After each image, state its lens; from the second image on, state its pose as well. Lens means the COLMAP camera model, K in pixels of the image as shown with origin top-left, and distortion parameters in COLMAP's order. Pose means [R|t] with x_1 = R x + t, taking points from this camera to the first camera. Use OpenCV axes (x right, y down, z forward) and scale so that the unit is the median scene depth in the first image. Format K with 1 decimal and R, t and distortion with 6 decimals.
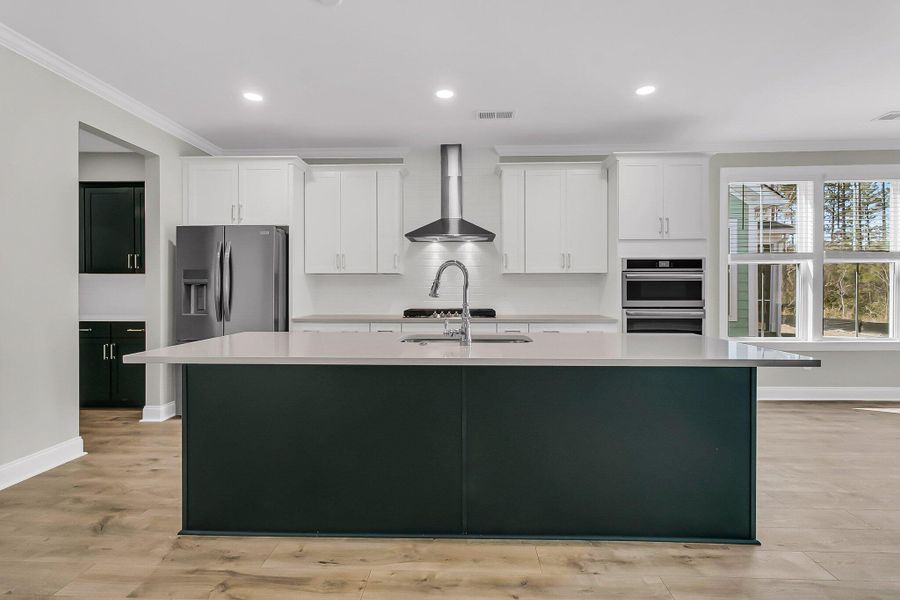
lens RADIAL K [[426.3, 0, 457.3], [0, 426.3, 291.0], [0, 0, 1]] dist [0.001082, 0.000139]
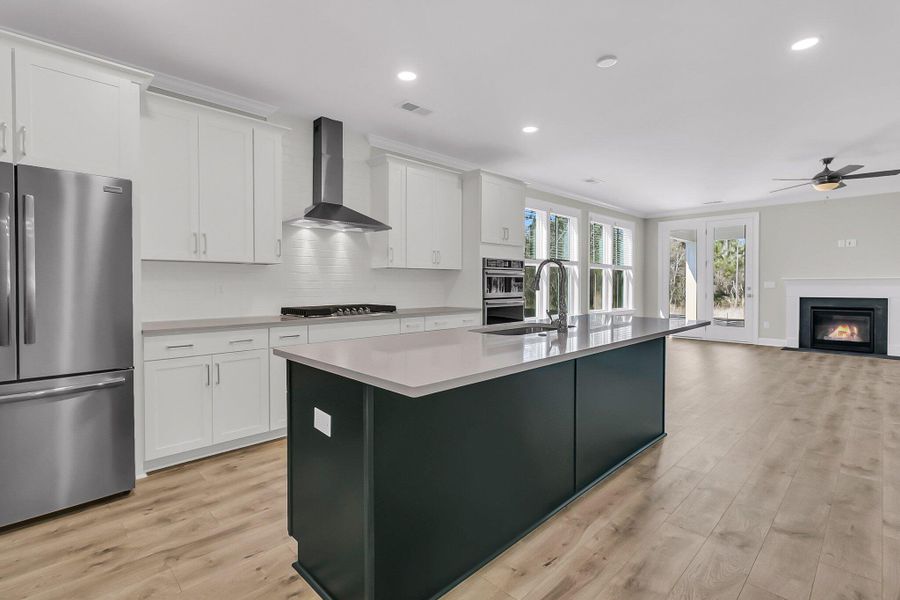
lens RADIAL K [[426.3, 0, 457.3], [0, 426.3, 291.0], [0, 0, 1]] dist [0.001082, 0.000139]
pose [[0.674698, -0.012627, 0.737986, -0.549233], [-0.005715, 0.999734, 0.022330, -0.010374], [-0.738072, -0.019283, 0.674446, 0.230520]]
